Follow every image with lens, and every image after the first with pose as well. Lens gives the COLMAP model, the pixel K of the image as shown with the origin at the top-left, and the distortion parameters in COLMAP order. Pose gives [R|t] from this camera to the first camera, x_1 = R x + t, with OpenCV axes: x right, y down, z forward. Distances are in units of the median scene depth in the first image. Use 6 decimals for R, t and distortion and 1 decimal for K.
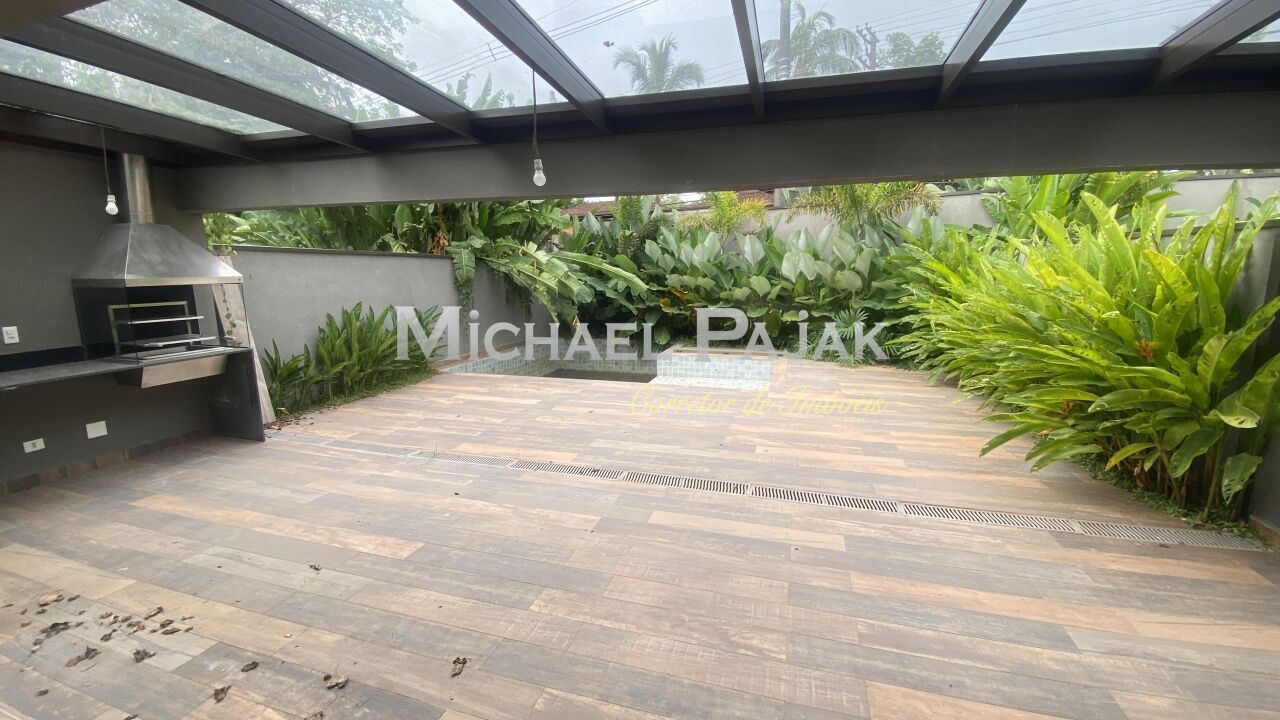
lens RADIAL K [[522.1, 0, 632.4], [0, 522.1, 357.9], [0, 0, 1]] dist [-0.003952, -0.011250]
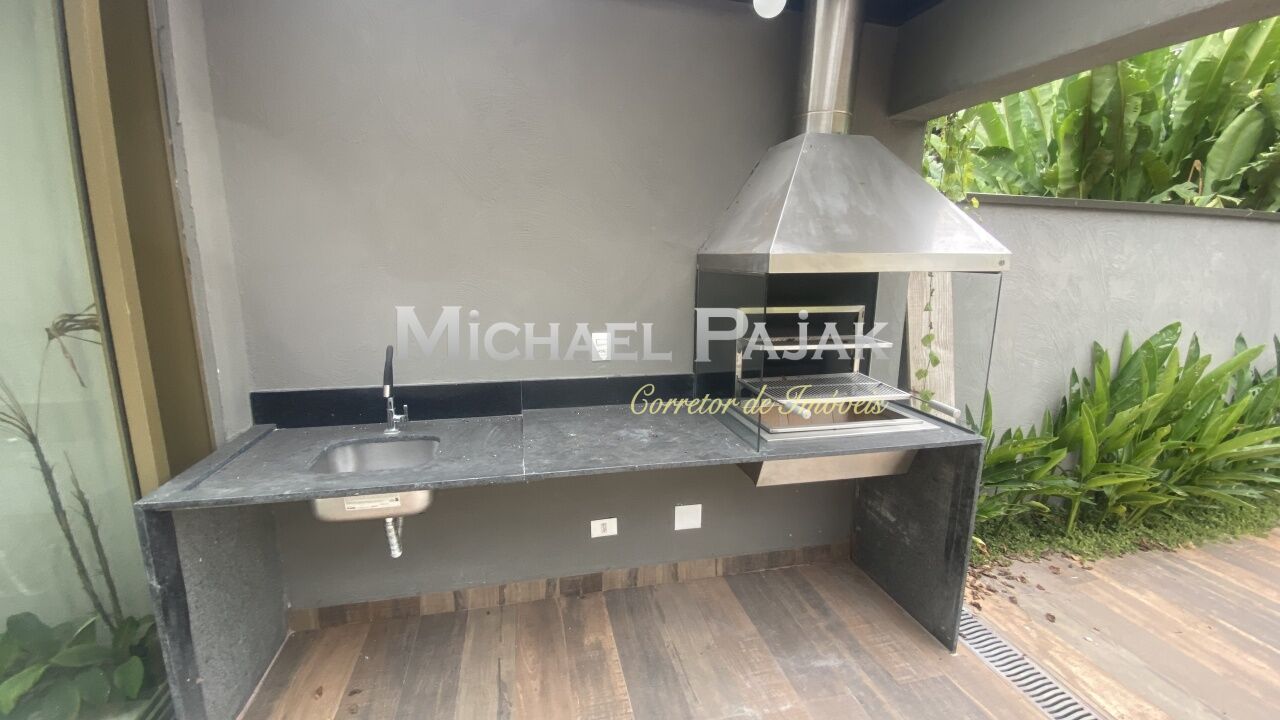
lens RADIAL K [[522.1, 0, 636.1], [0, 522.1, 367.9], [0, 0, 1]] dist [-0.003952, -0.011250]
pose [[0.499070, 0.188755, -0.845754, -0.492085], [-0.152659, 0.979875, 0.128605, -0.074869], [0.853009, 0.064929, 0.517842, 0.512501]]
